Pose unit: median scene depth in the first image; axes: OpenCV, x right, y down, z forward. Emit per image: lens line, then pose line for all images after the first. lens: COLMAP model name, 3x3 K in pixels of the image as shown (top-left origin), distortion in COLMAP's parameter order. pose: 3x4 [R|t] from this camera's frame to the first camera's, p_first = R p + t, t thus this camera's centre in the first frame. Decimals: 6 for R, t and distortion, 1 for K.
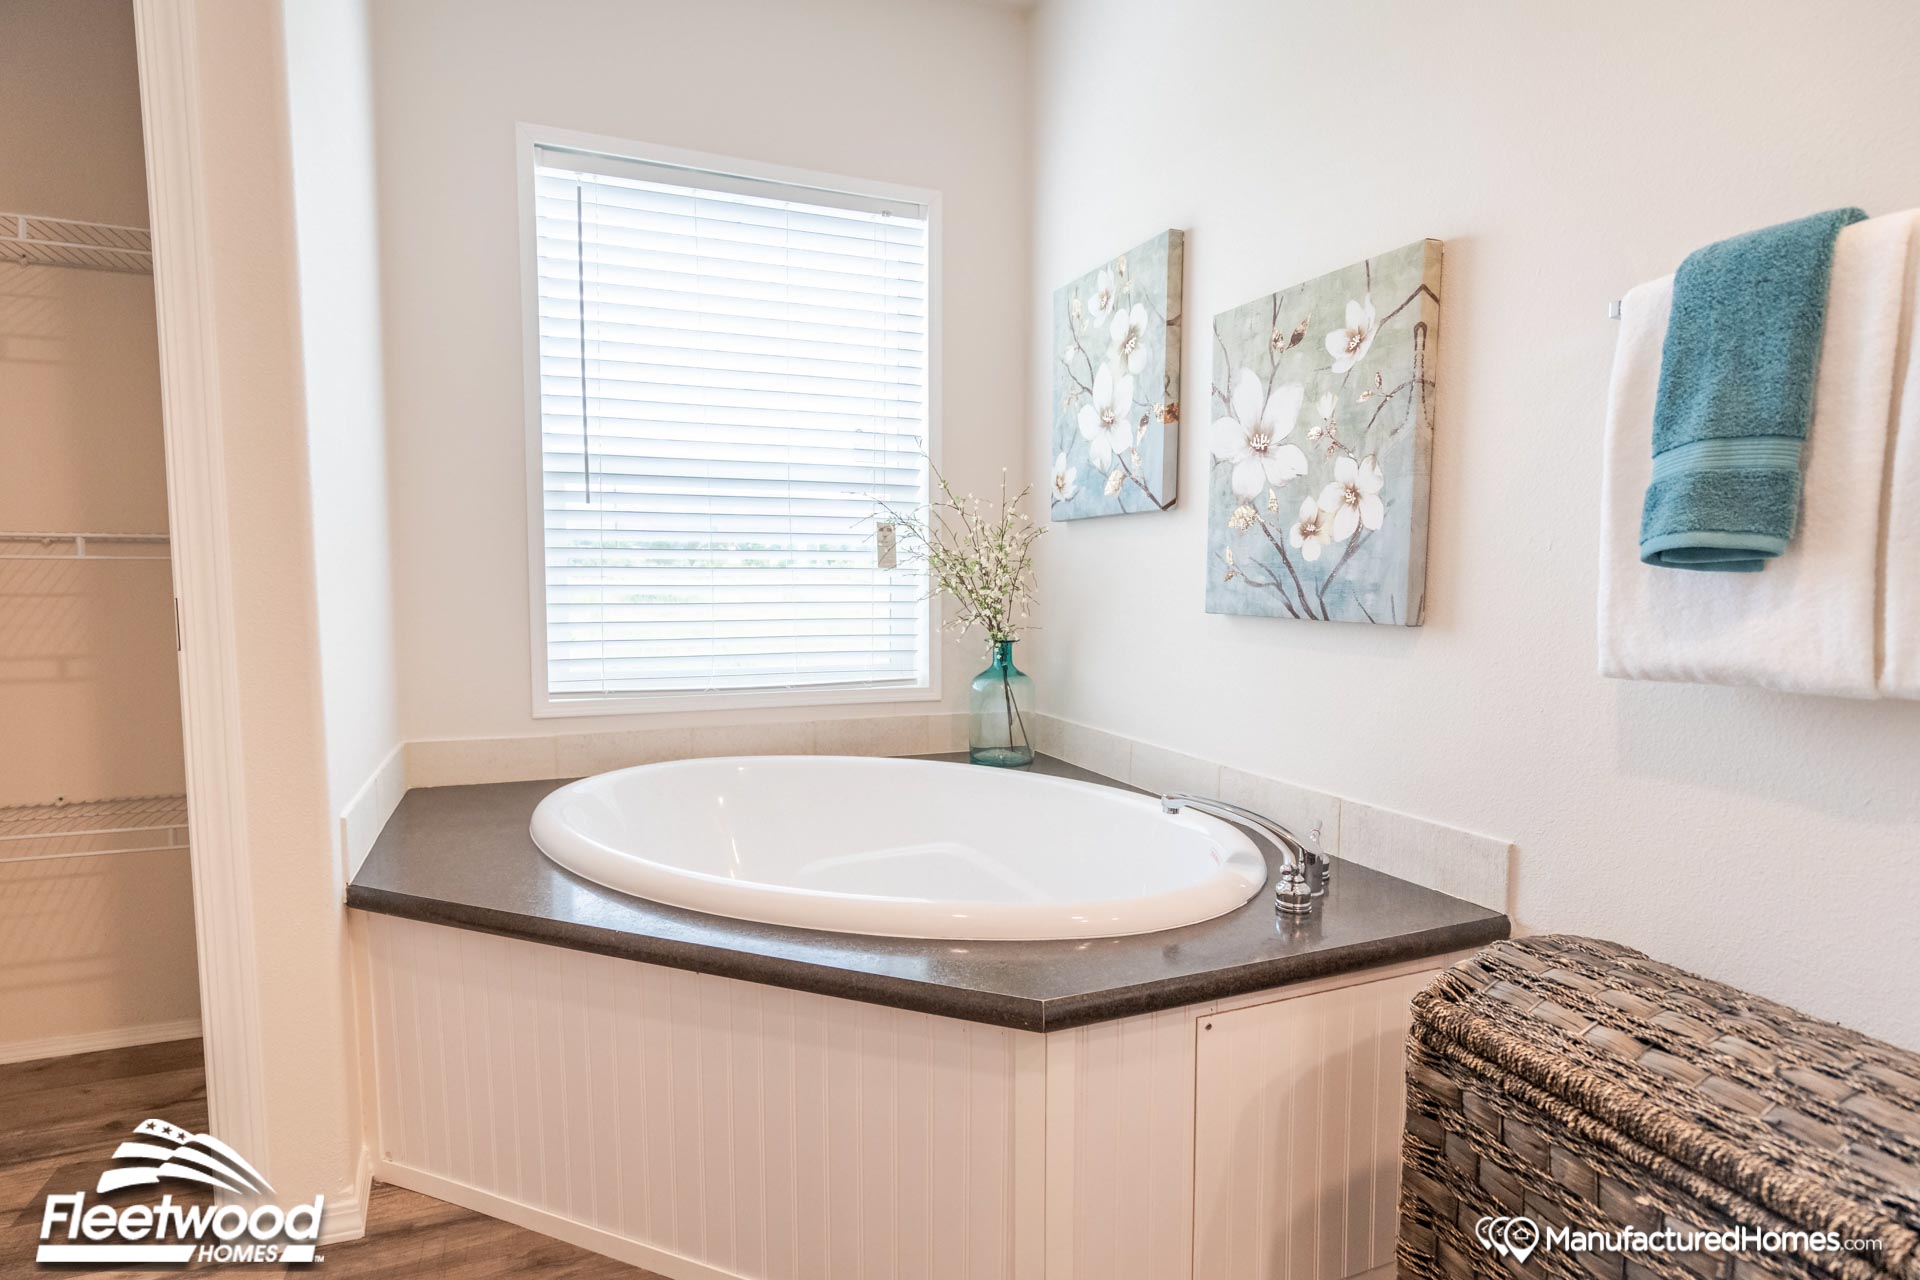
lens RADIAL K [[994.5, 0, 956.9], [0, 994.5, 661.2], [0, 0, 1]] dist [-0.003106, -0.000305]
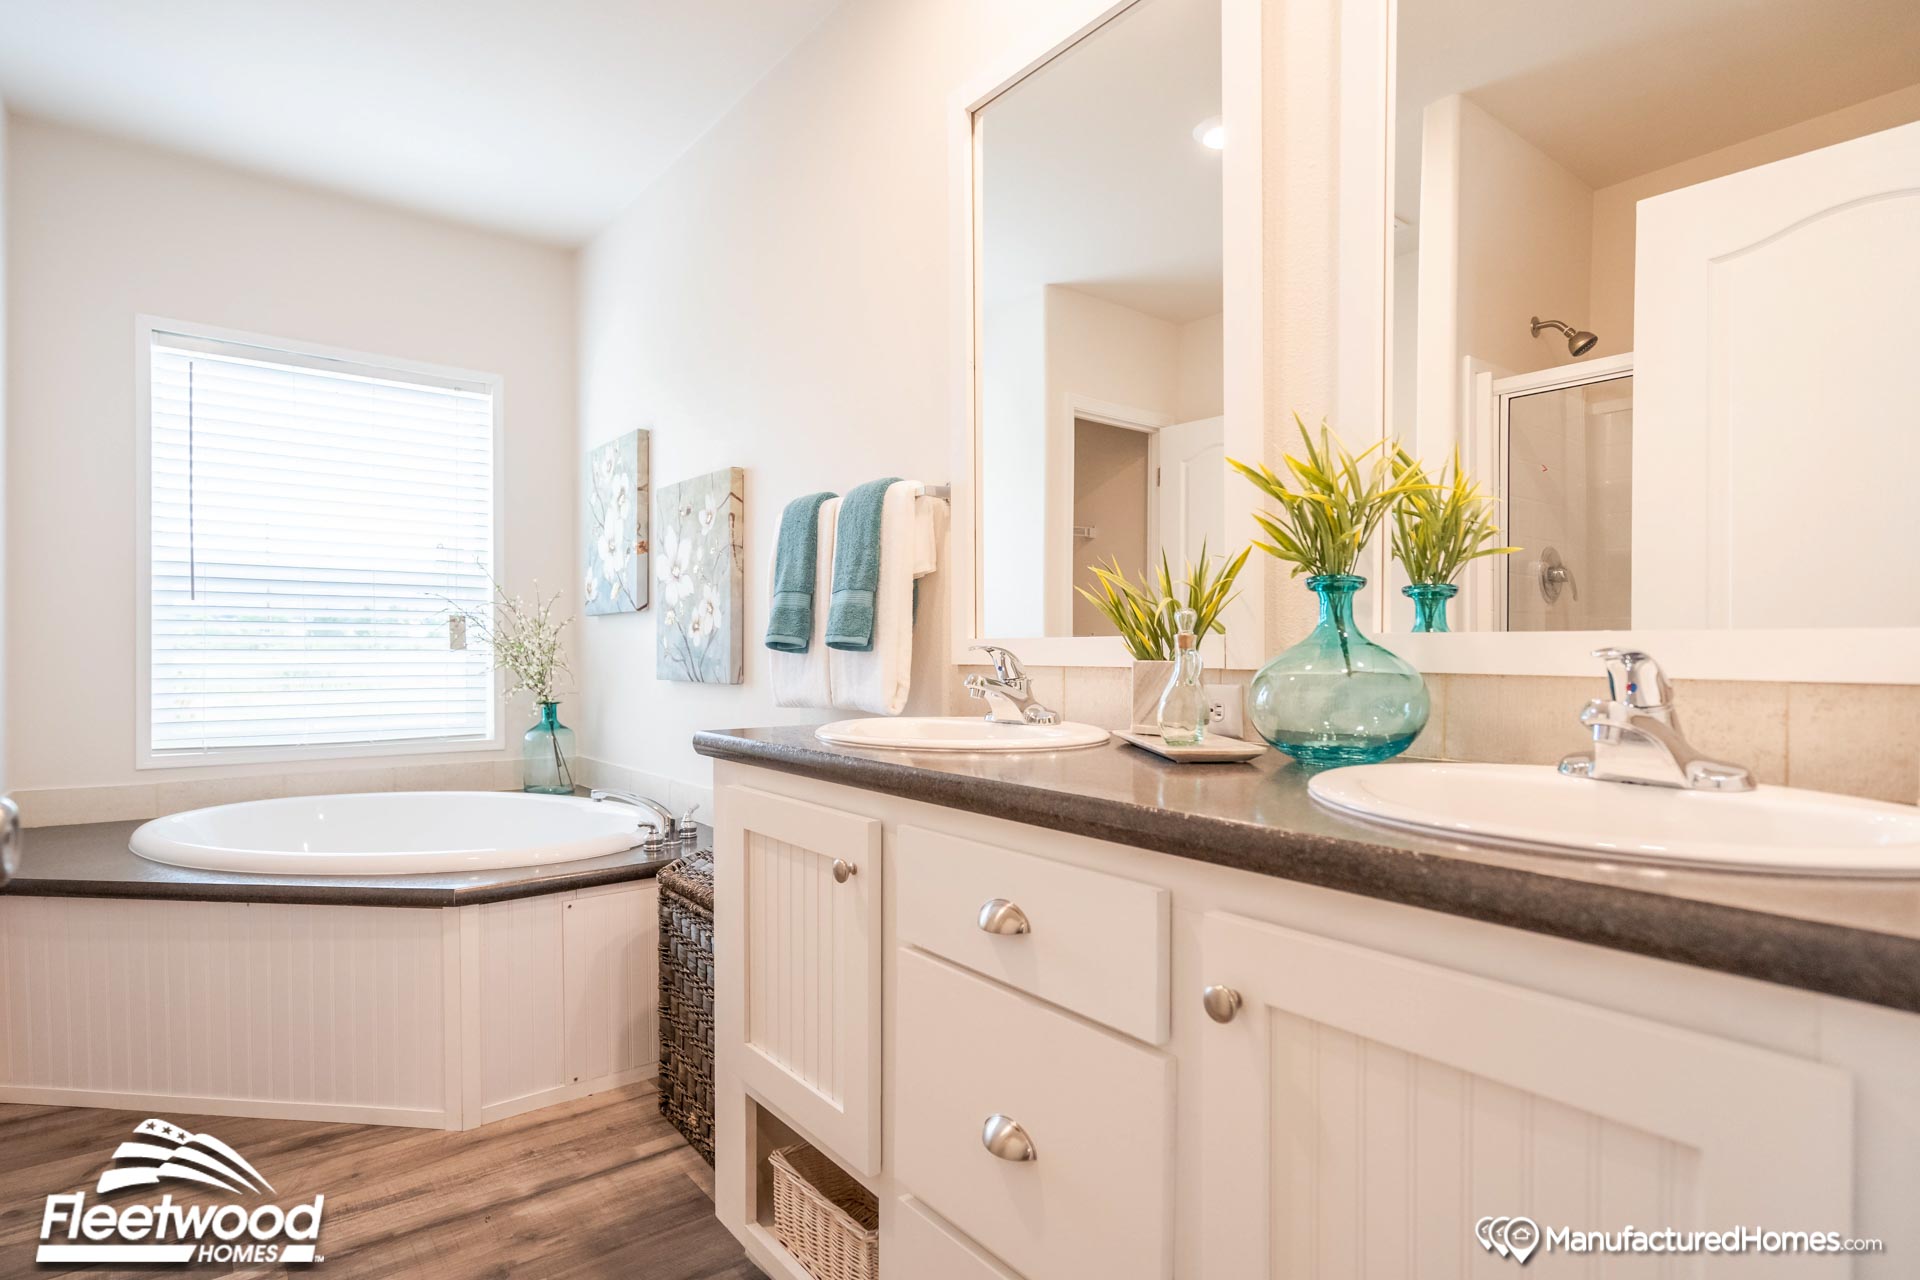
lens RADIAL K [[970.9, 0, 929.7], [0, 970.9, 661.4], [0, 0, 1]] dist [-0.002220, 0.000201]
pose [[0.962868, -0.005319, 0.269920, 0.221687], [0.026067, 0.996966, -0.073340, 0.039389], [-0.268711, 0.077653, 0.960086, -0.483125]]
